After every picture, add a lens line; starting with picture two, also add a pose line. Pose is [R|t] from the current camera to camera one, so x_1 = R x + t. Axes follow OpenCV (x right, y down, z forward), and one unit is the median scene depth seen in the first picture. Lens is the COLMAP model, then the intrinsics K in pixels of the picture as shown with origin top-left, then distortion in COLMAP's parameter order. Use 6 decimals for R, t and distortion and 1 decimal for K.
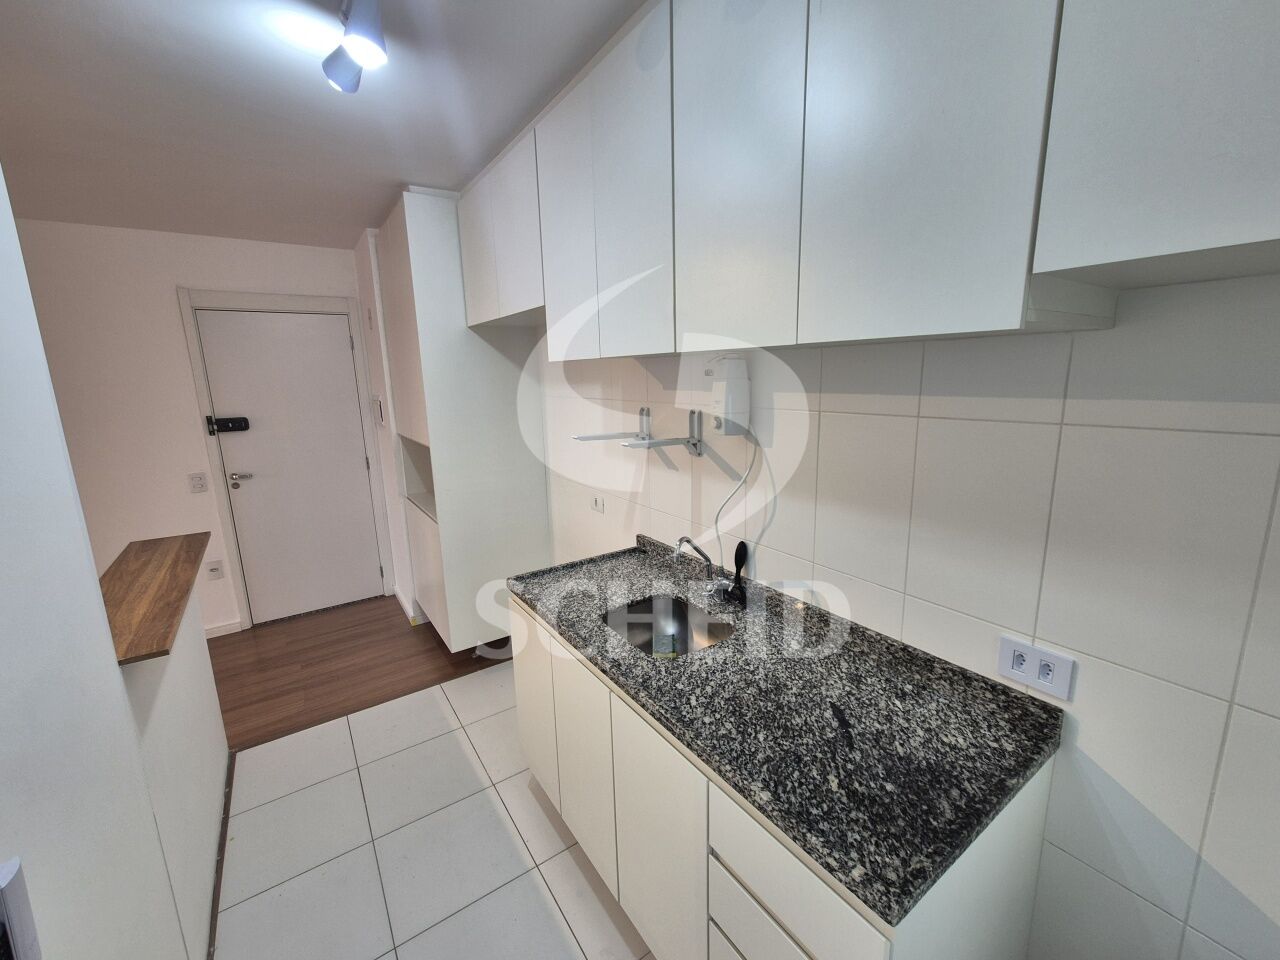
lens RADIAL K [[524.4, 0, 645.0], [0, 524.4, 481.9], [0, 0, 1]] dist [0.000201, -0.000063]
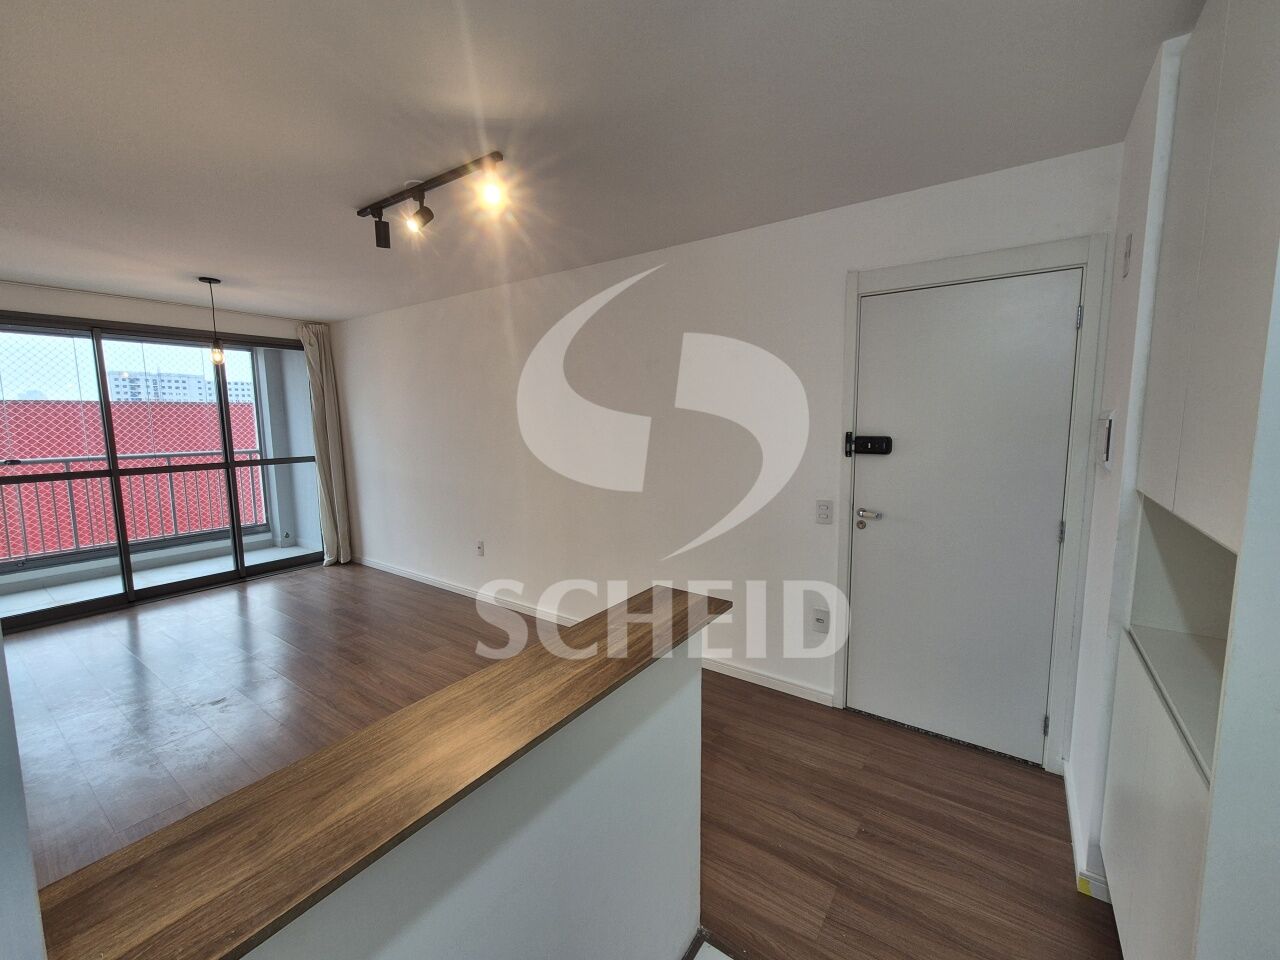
lens RADIAL K [[524.4, 0, 645.0], [0, 524.4, 479.0], [0, 0, 1]] dist [0.000201, -0.000063]
pose [[0.345606, 0.126416, -0.929826, -0.199059], [-0.184206, 0.980745, 0.064872, -0.051378], [0.920122, 0.148859, 0.362237, 0.443272]]
